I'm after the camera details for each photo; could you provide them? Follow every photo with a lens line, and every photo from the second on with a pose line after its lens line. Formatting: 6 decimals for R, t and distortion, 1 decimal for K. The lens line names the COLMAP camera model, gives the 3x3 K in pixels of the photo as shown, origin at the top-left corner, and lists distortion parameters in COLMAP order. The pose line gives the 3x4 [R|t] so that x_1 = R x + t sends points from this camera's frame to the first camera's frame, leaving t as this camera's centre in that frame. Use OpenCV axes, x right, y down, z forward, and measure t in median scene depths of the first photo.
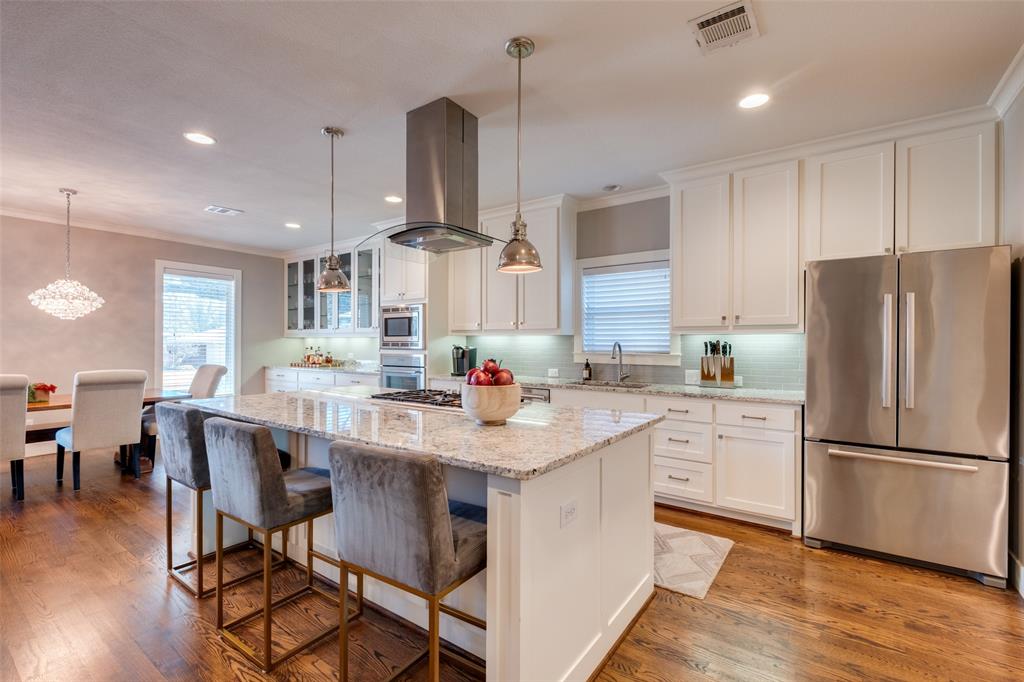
lens RADIAL K [[450.7, 0, 515.9], [0, 450.7, 341.0], [0, 0, 1]] dist [-0.000356, -0.000167]
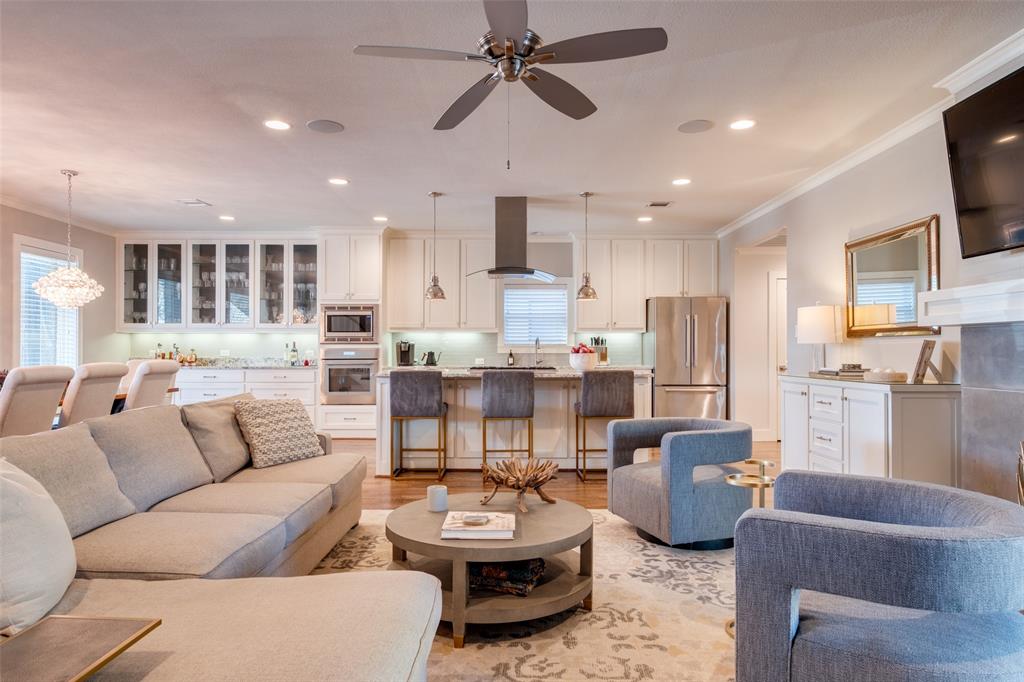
lens RADIAL K [[620.5, 0, 517.5], [0, 620.5, 344.8], [0, 0, 1]] dist [-0.004388, 0.002206]
pose [[0.810558, 0.000863, 0.585658, -0.979164], [0.000107, 0.999999, -0.001621, 0.027832], [-0.585659, 0.001376, 0.810557, -0.582894]]
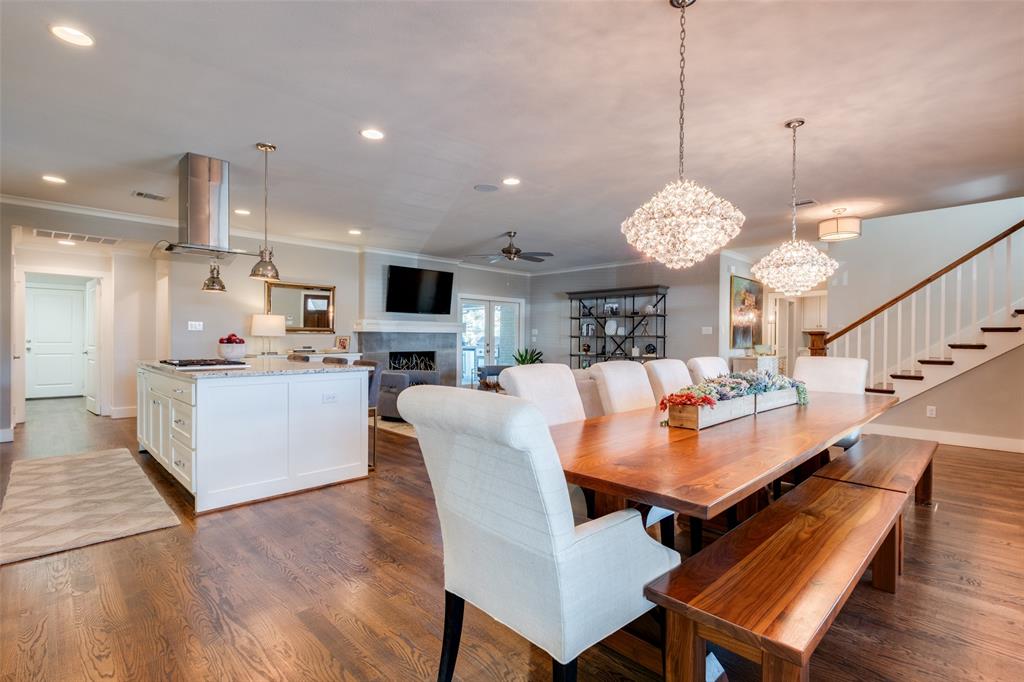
lens RADIAL K [[470.0, 0, 508.8], [0, 470.0, 341.7], [0, 0, 1]] dist [0.003500, -0.004567]
pose [[-0.984195, -0.011631, 0.176707, -0.897236], [-0.011376, 0.999932, 0.002456, 0.029817], [-0.176724, 0.000407, -0.984260, 1.498106]]
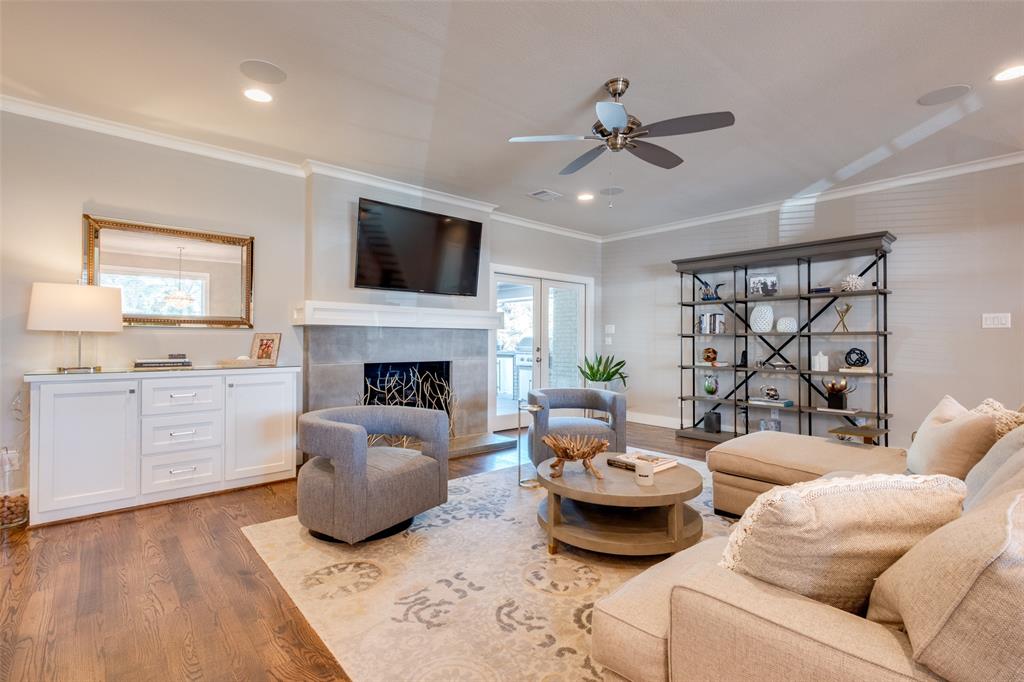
lens RADIAL K [[470.0, 0, 512.6], [0, 470.0, 337.7], [0, 0, 1]] dist [0.003500, -0.004567]
pose [[-0.972235, -0.006380, 0.233920, -0.632676], [-0.009954, 0.999851, -0.014103, 0.037000], [-0.233795, -0.016040, -0.972154, 0.605936]]
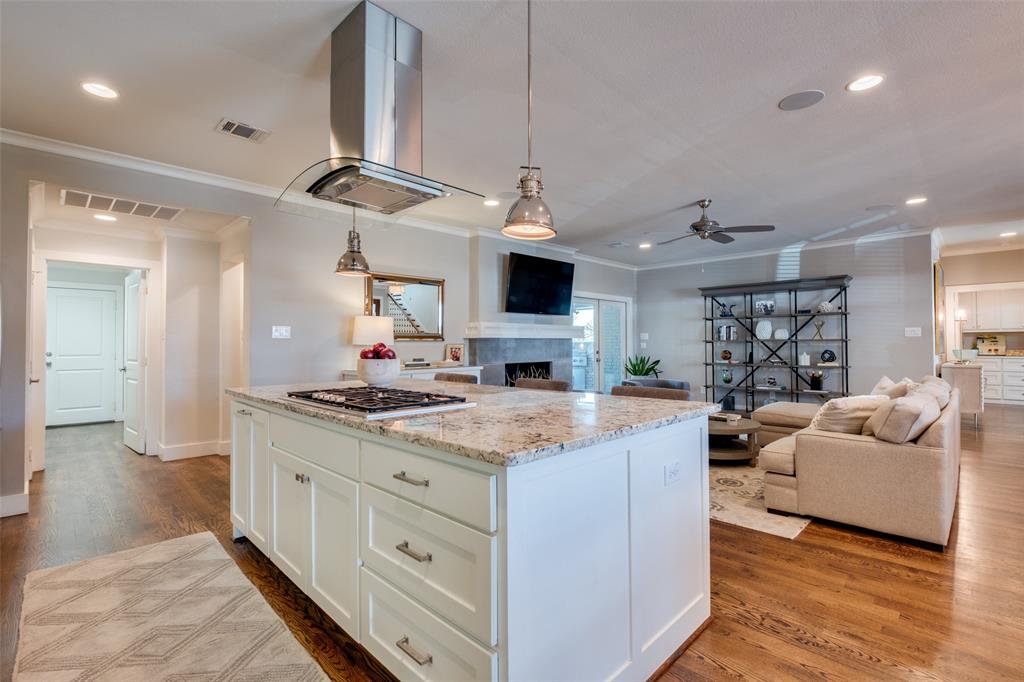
lens RADIAL K [[459.7, 0, 509.9], [0, 459.7, 337.3], [0, 0, 1]] dist [-0.011665, -0.000509]
pose [[-0.984099, 0.002352, 0.177604, -0.341943], [-0.000957, 0.999828, -0.018540, 0.025035], [-0.177617, -0.018415, -0.983927, 1.130501]]
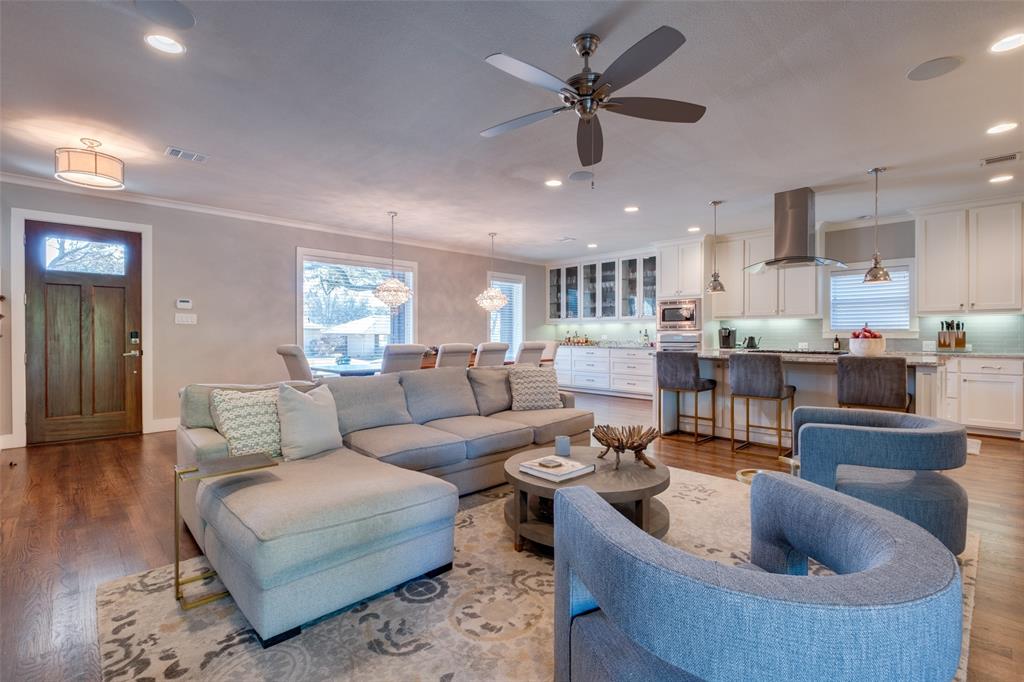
lens RADIAL K [[470.0, 0, 514.9], [0, 470.0, 334.7], [0, 0, 1]] dist [0.003500, -0.004567]
pose [[0.984425, -0.004276, -0.175753, -0.604134], [0.004940, 0.999982, 0.003342, 0.029513], [0.175736, -0.004158, 0.984429, -0.669658]]
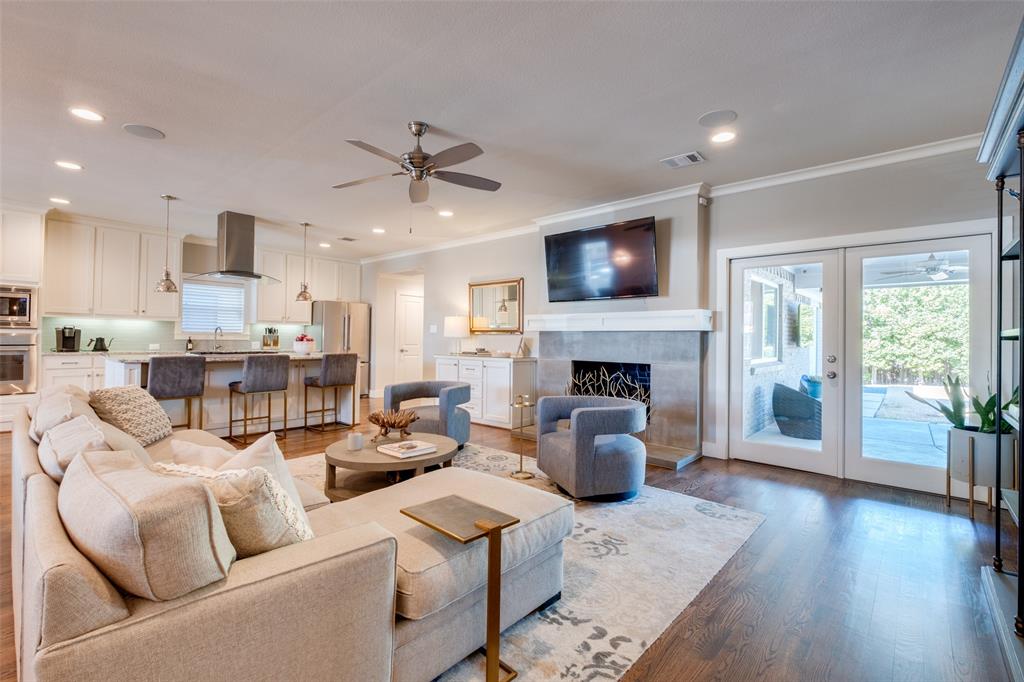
lens RADIAL K [[450.7, 0, 515.4], [0, 450.7, 333.9], [0, 0, 1]] dist [-0.000356, -0.000167]
pose [[0.100062, 0.007903, 0.994950, -1.358448], [-0.018452, 0.999811, -0.006086, 0.018604], [-0.994810, -0.017750, 0.100189, -0.315889]]
